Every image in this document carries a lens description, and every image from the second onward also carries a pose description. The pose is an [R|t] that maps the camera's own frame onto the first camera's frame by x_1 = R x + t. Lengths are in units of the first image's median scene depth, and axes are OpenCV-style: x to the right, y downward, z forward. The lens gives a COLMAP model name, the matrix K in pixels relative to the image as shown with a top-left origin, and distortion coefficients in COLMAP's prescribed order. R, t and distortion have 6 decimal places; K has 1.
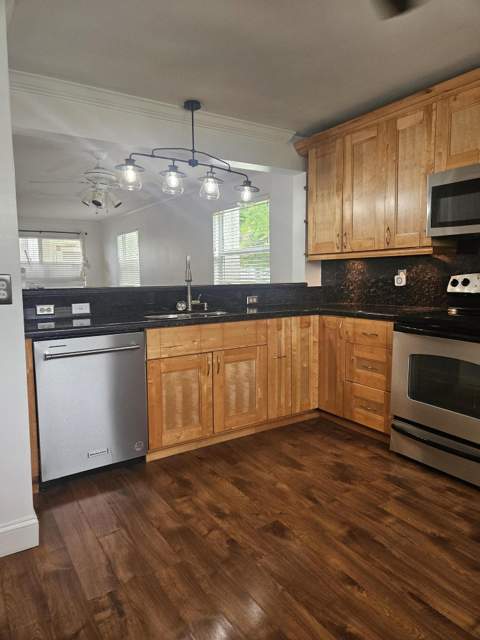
lens RADIAL K [[430.2, 0, 240.0], [0, 430.2, 320.0], [0, 0, 1]] dist [0.007551, 0.002095]
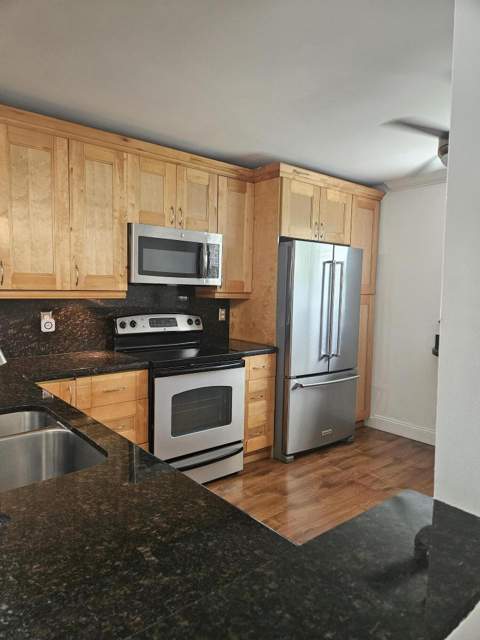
lens RADIAL K [[430.2, 0, 240.0], [0, 430.2, 320.0], [0, 0, 1]] dist [0.007551, 0.002095]
pose [[-0.122836, -0.061547, 0.990517, -0.600285], [0.091122, 0.993160, 0.073012, -0.152501], [-0.988235, 0.099226, -0.116388, 0.856679]]
